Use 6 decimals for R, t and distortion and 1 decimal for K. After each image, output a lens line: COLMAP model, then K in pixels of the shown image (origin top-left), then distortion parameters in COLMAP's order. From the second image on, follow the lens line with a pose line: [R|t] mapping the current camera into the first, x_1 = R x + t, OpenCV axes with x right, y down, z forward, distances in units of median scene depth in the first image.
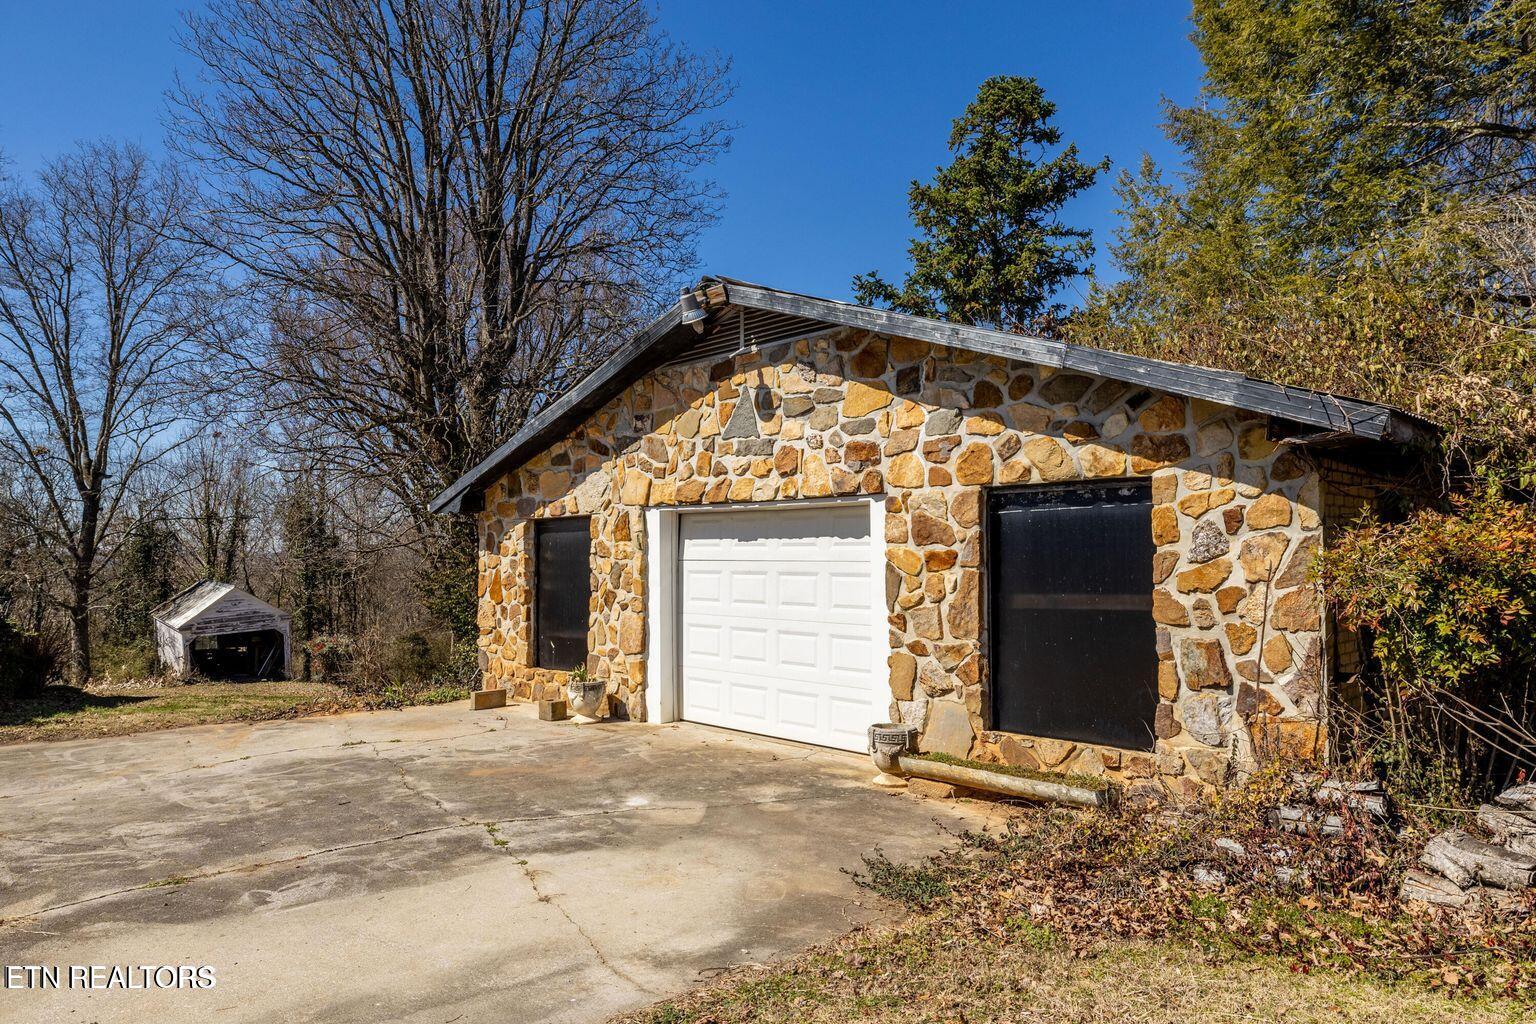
lens RADIAL K [[1004.3, 0, 768.0], [0, 1004.3, 512.0], [0, 0, 1]] dist [-0.002380, -0.000400]
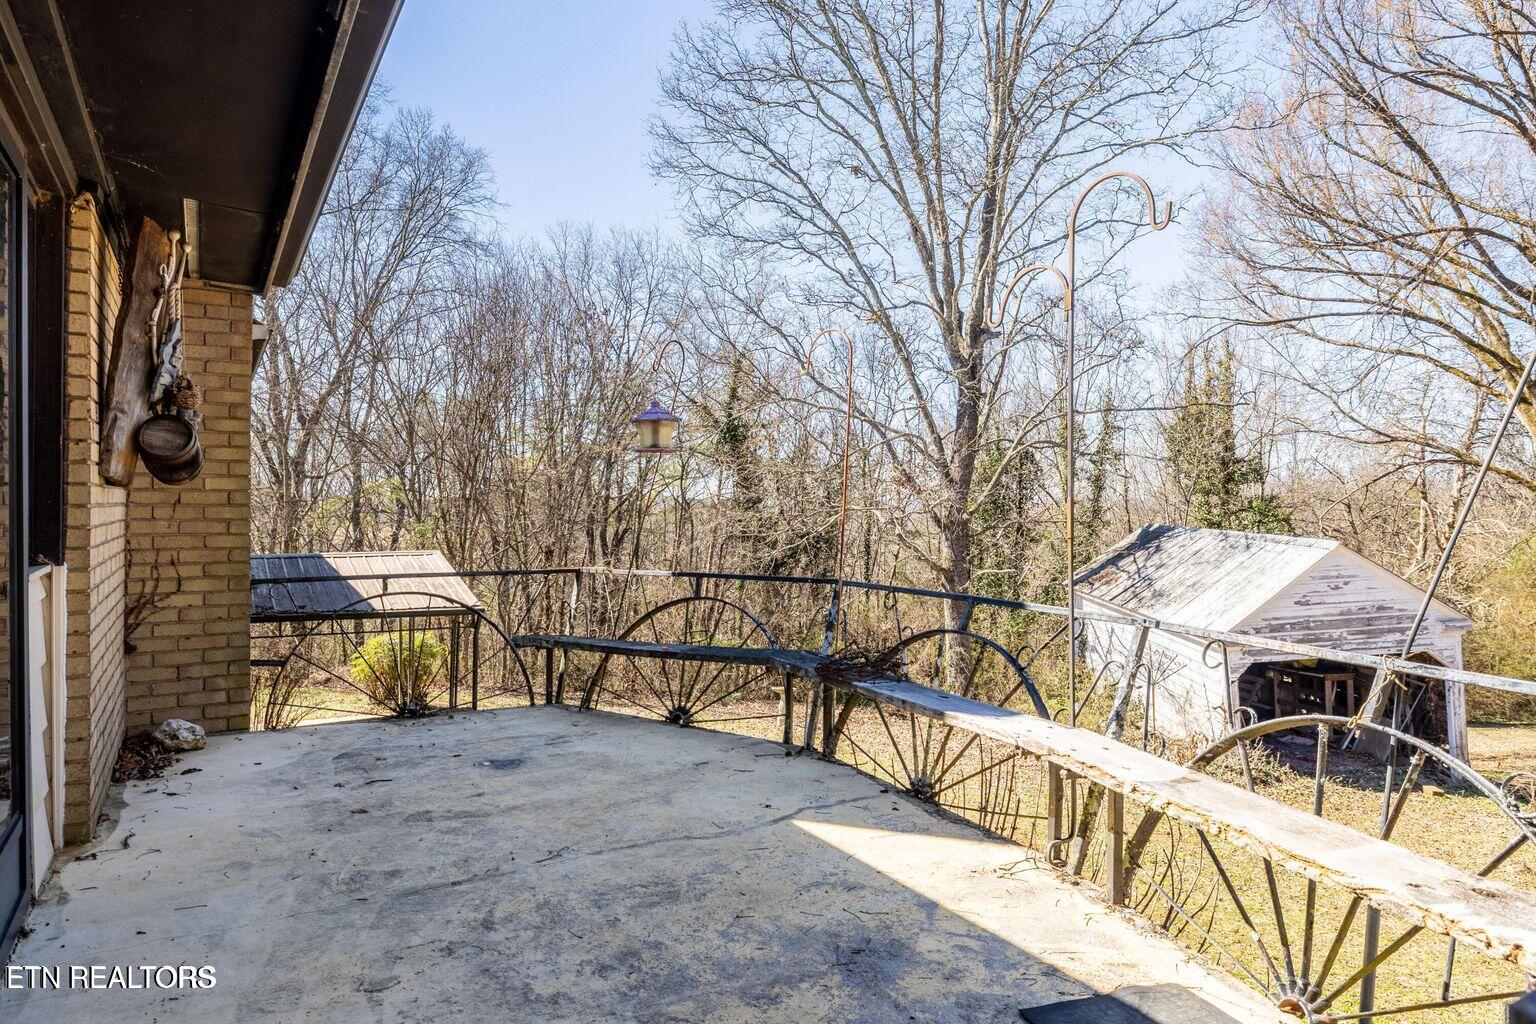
lens RADIAL K [[889.7, 0, 768.0], [0, 889.7, 512.0], [0, 0, 1]] dist [-0.002006, -0.000777]
pose [[0.783671, 0.010999, -0.621079, -0.461204], [0.017542, 0.999053, 0.039828, 0.041331], [0.620929, -0.042107, 0.782735, 0.547399]]
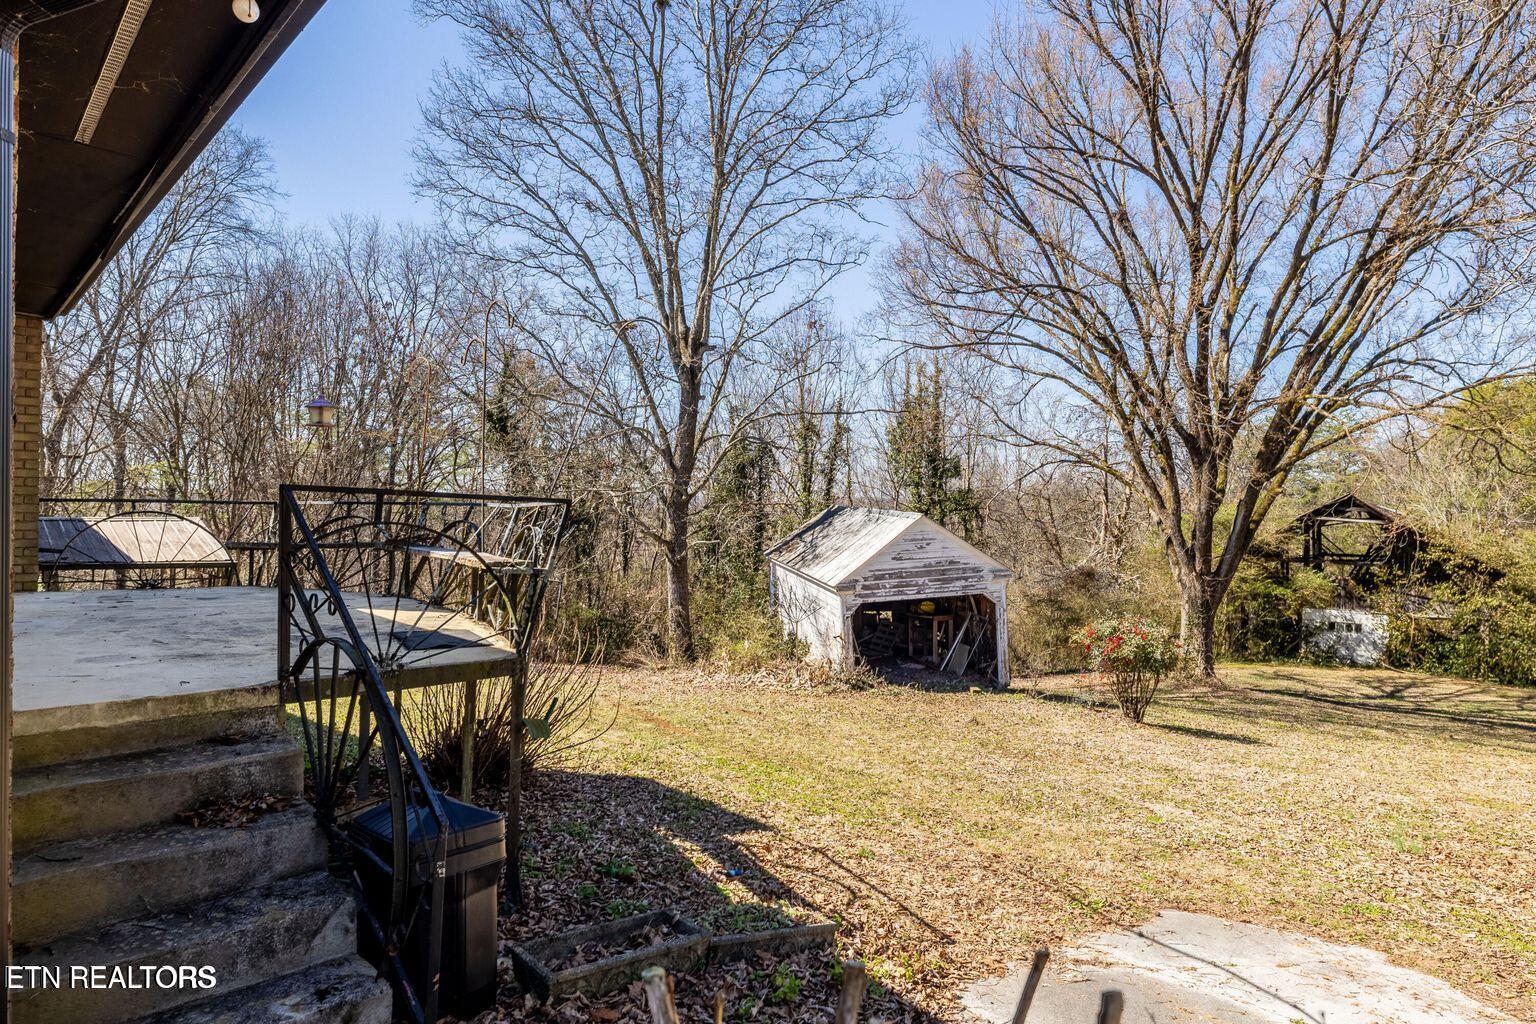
lens RADIAL K [[889.7, 0, 768.0], [0, 889.7, 512.0], [0, 0, 1]] dist [-0.002006, -0.000777]
pose [[0.889408, 0.021103, -0.456626, -0.359175], [-0.000881, 0.999011, 0.044452, 0.048627], [0.457113, -0.039133, 0.888547, 0.497263]]
